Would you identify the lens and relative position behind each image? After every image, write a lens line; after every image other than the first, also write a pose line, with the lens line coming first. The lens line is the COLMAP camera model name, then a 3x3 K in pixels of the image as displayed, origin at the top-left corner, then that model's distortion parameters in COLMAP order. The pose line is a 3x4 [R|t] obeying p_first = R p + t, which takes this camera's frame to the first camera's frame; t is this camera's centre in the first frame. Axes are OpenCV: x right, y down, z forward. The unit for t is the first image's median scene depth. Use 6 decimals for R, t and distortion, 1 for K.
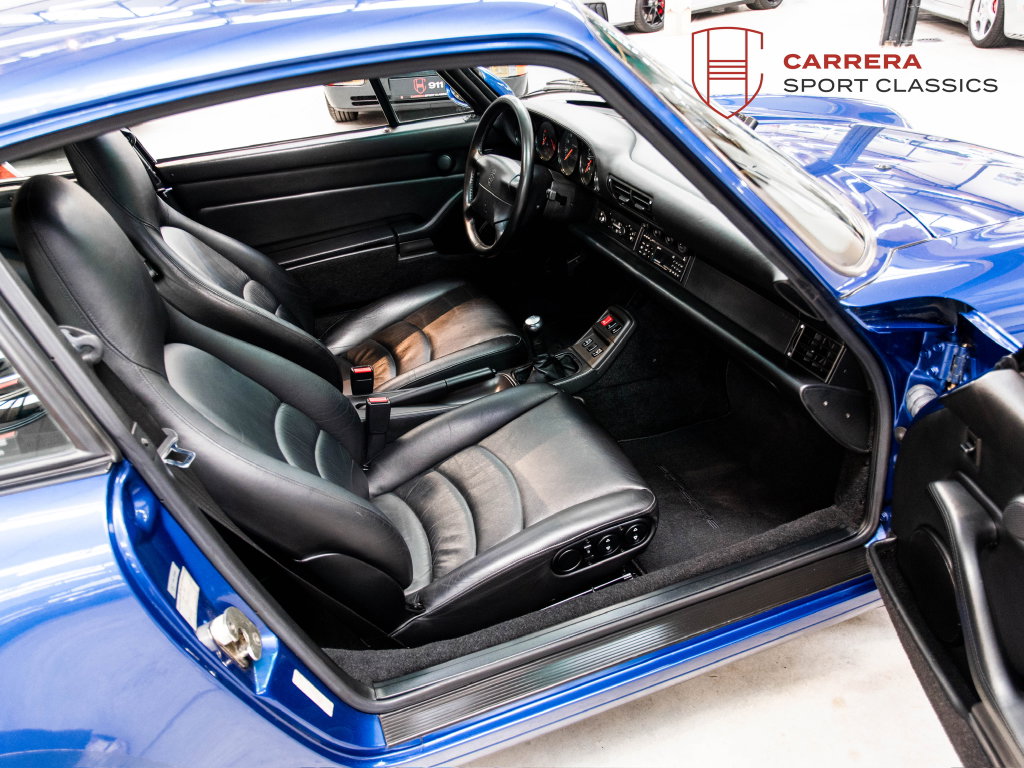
lens RADIAL K [[775.2, 0, 512.0], [0, 775.2, 384.0], [0, 0, 1]] dist [-0.000234, 0.000956]
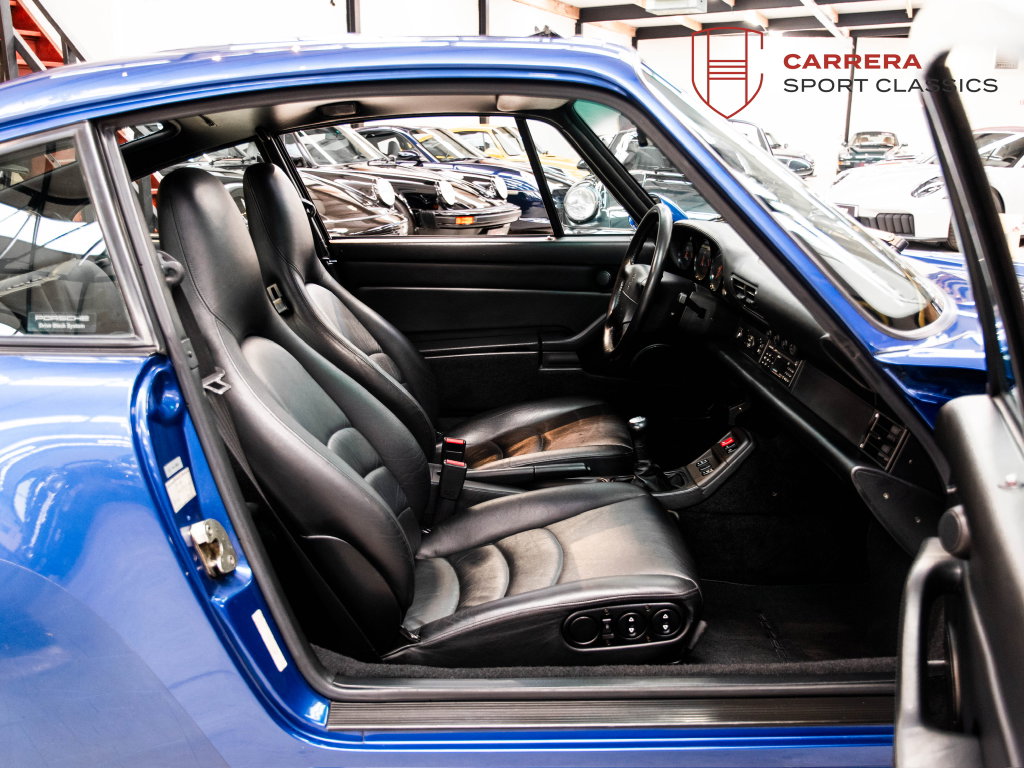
lens RADIAL K [[952.8, 0, 512.0], [0, 952.8, 384.0], [0, 0, 1]] dist [-0.047308, 0.015049]
pose [[0.943648, 0.139942, -0.299909, 0.254064], [-0.217082, 0.945748, -0.241736, 0.213167], [0.249809, 0.293219, 0.922832, -0.116467]]
